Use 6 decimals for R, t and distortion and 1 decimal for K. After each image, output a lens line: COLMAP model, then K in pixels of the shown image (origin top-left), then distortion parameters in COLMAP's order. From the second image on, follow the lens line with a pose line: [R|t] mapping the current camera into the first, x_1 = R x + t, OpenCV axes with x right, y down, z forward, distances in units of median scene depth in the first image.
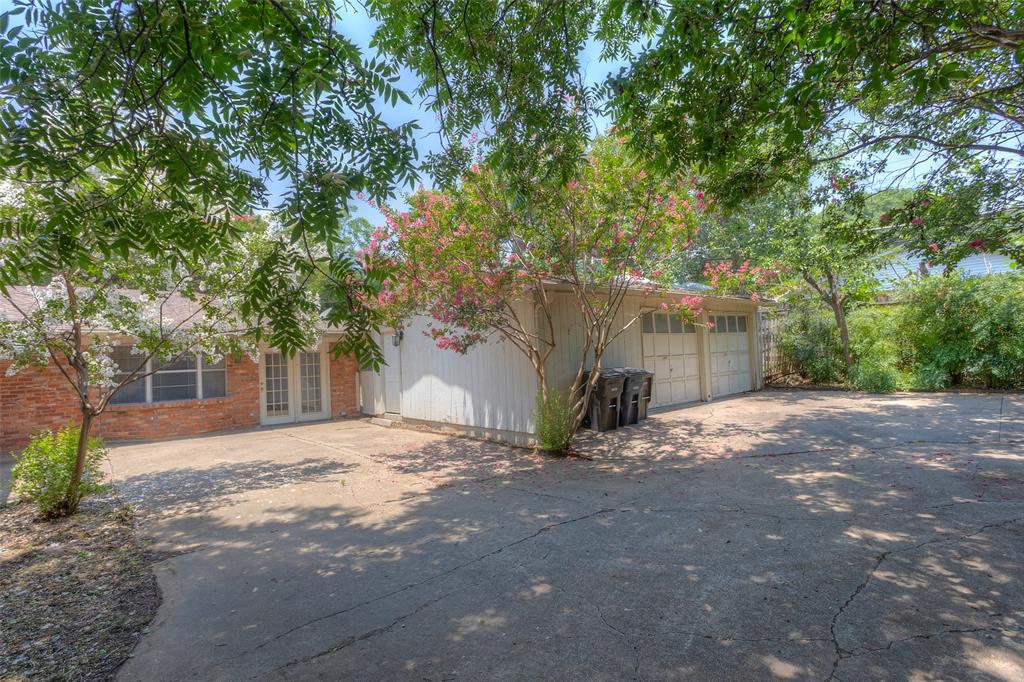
lens RADIAL K [[508.7, 0, 512.1], [0, 508.7, 333.8], [0, 0, 1]] dist [-0.023061, 0.001232]
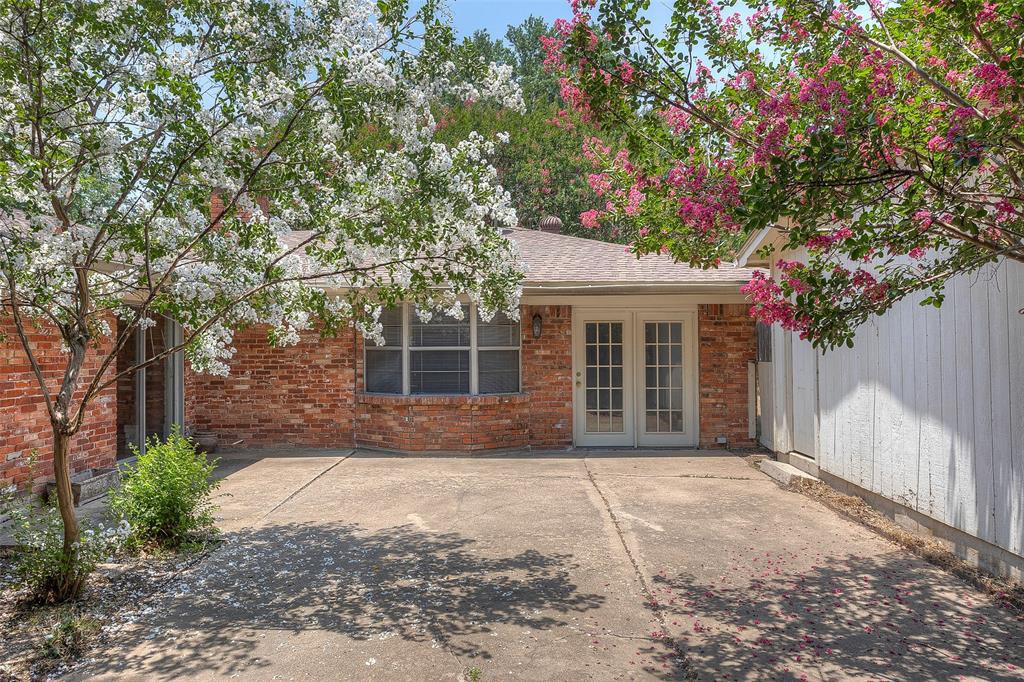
lens RADIAL K [[737.3, 0, 514.5], [0, 737.3, 339.7], [0, 0, 1]] dist [-0.064367, -0.000072]
pose [[0.745520, 0.037035, -0.665453, 0.011829], [0.003481, 0.998225, 0.059455, 0.009537], [0.666474, -0.046641, 0.744068, 0.369838]]
